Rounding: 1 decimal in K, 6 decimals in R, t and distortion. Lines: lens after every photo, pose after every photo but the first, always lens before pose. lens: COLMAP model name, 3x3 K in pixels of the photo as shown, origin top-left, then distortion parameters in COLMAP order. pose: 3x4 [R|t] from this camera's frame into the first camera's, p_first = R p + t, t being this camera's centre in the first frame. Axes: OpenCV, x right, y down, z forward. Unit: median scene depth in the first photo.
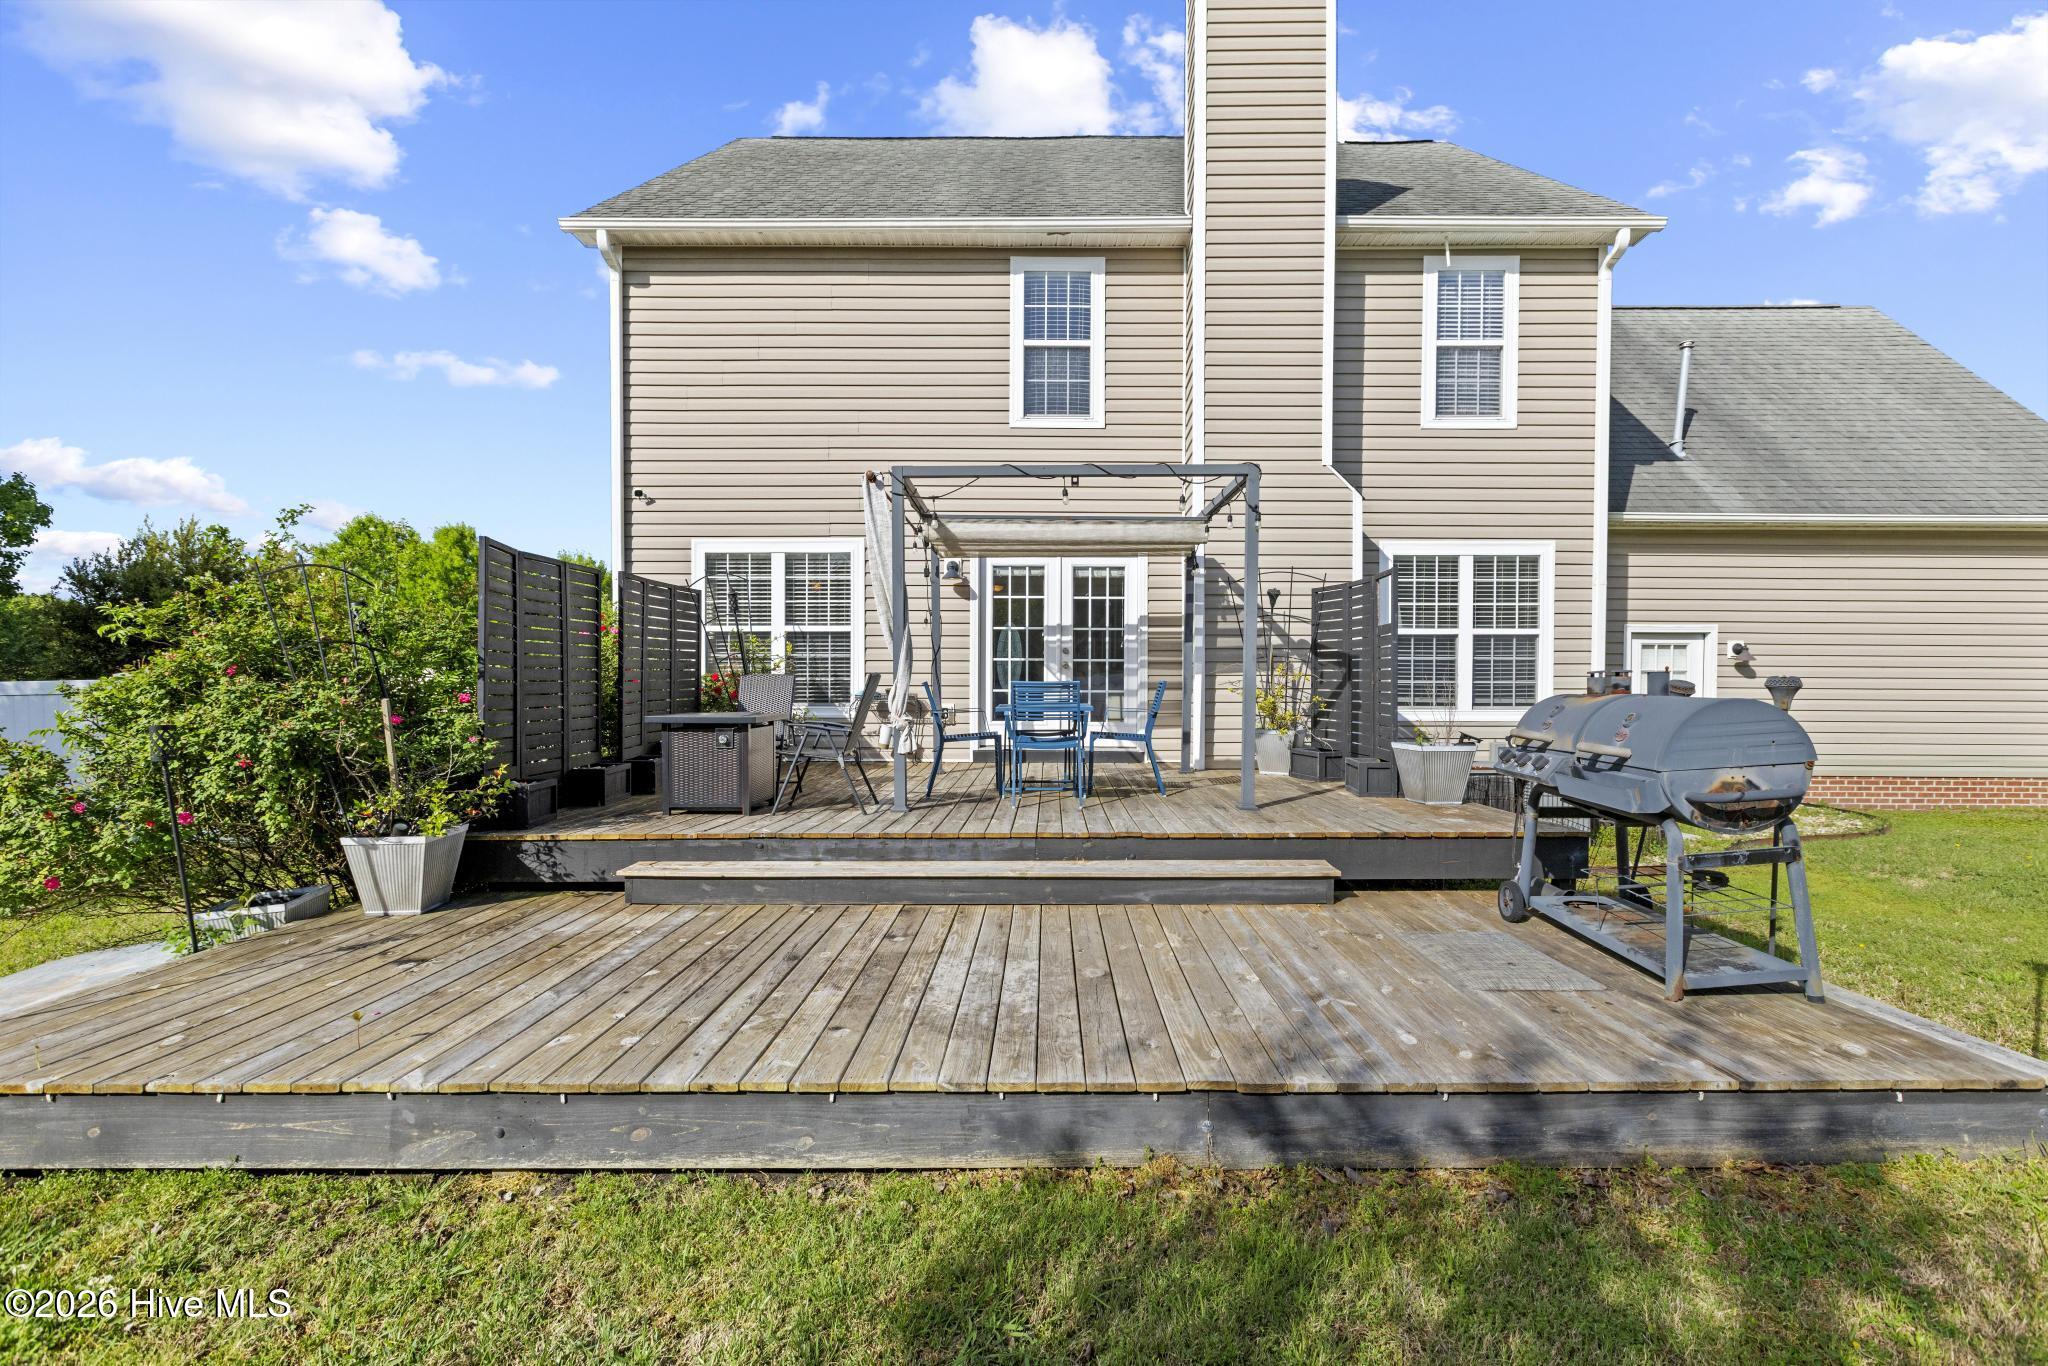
lens RADIAL K [[910.9, 0, 1028.3], [0, 910.9, 691.3], [0, 0, 1]] dist [-0.010030, -0.000318]
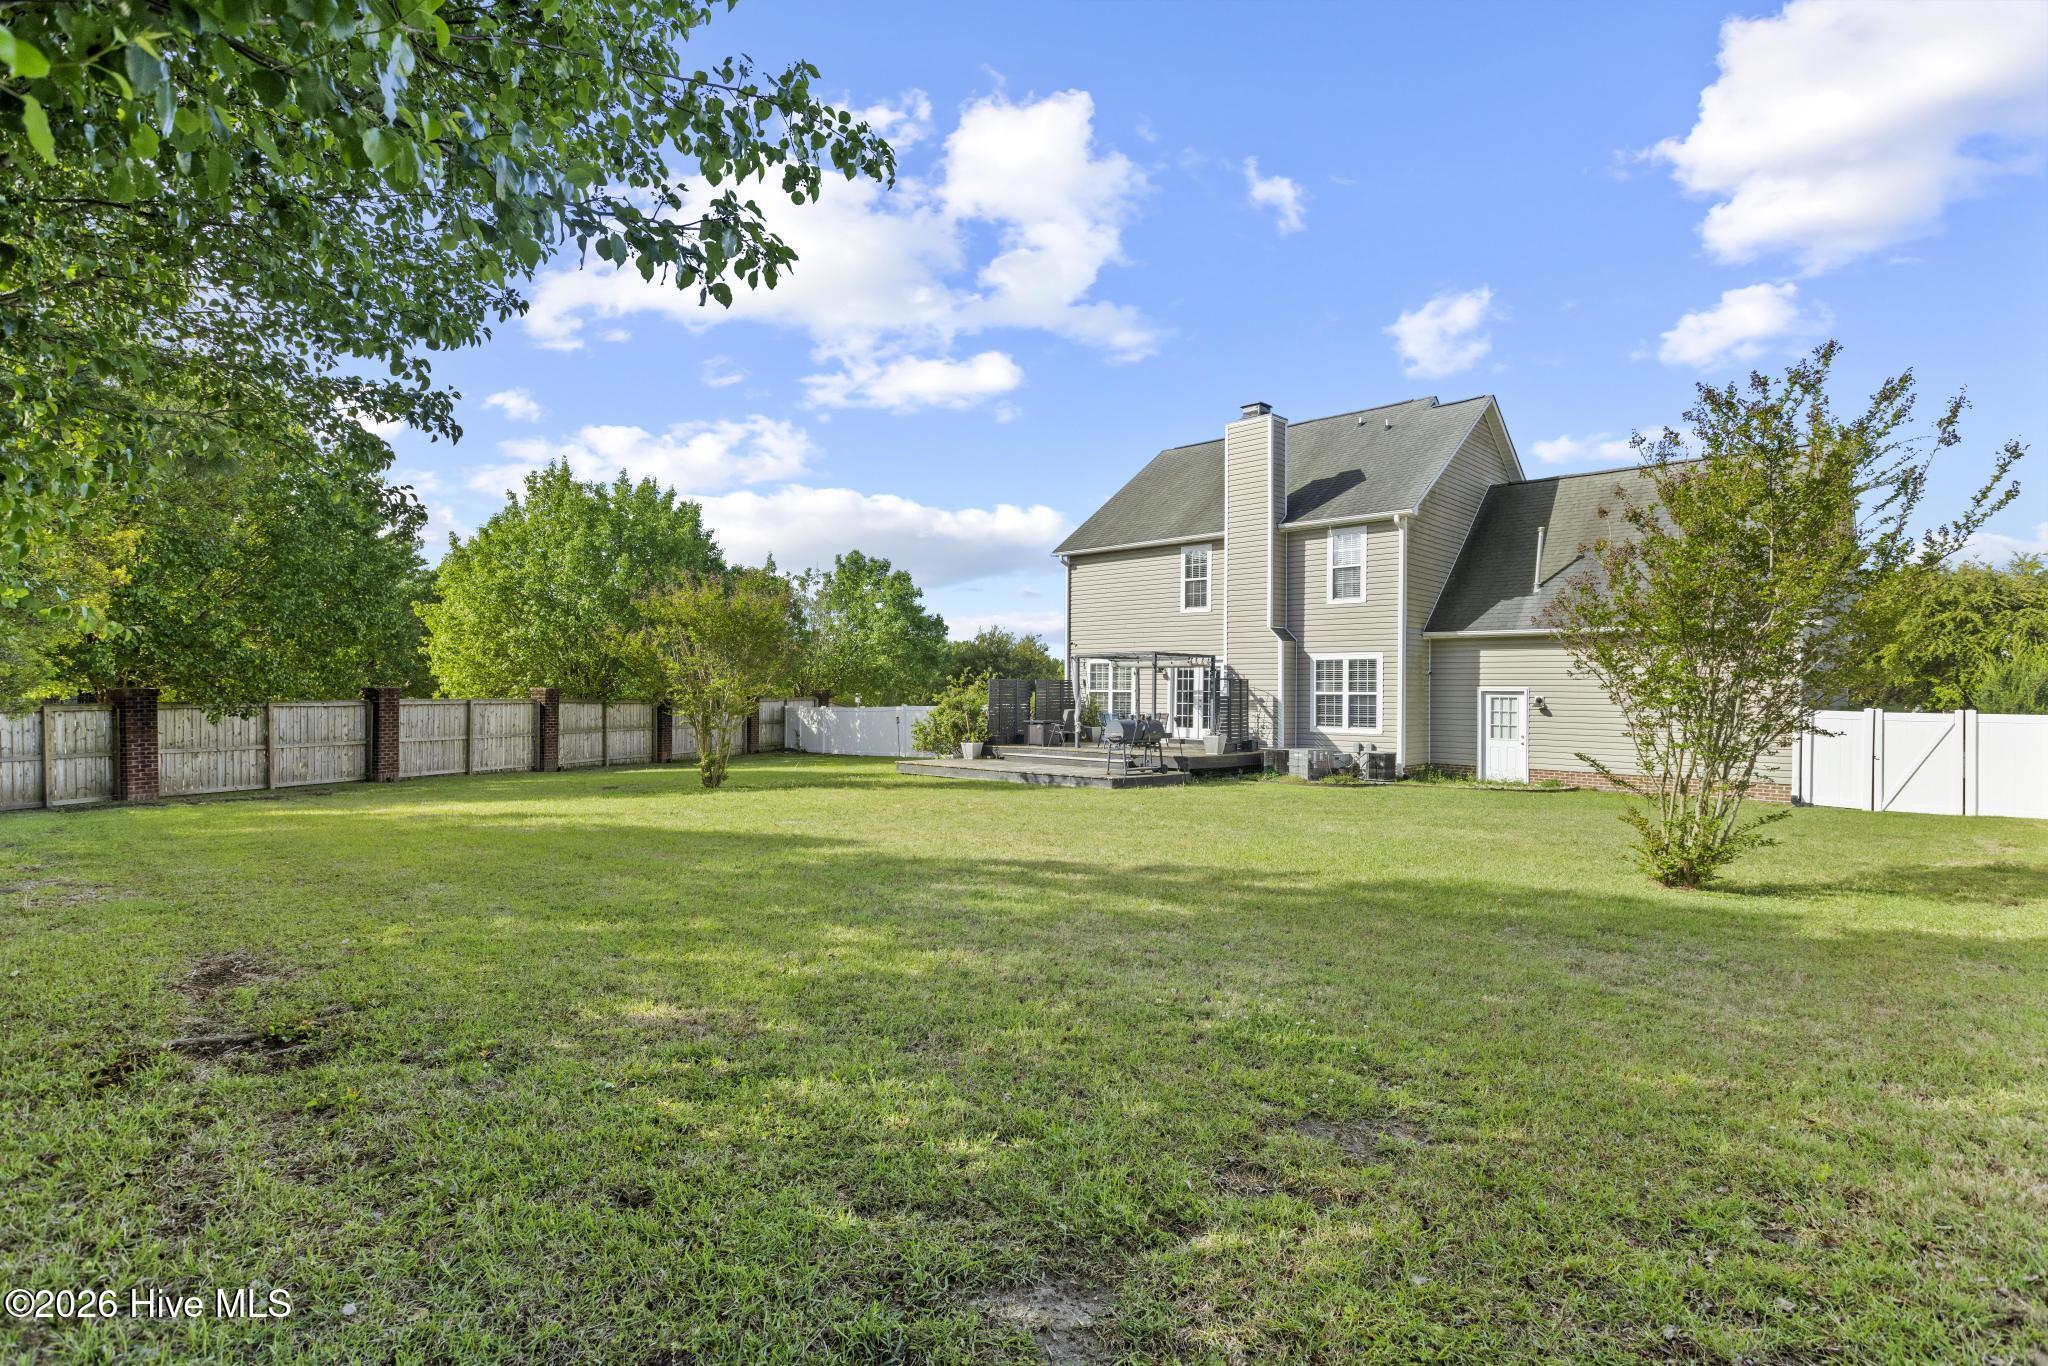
lens RADIAL K [[1062.3, 0, 1024.4], [0, 1062.3, 685.7], [0, 0, 1]] dist [-0.000044, 0.000008]
pose [[0.700480, 0.000688, -0.713672, 1.805703], [-0.011107, 0.999889, -0.009938, -0.049794], [0.713586, 0.014888, 0.700410, -1.416101]]
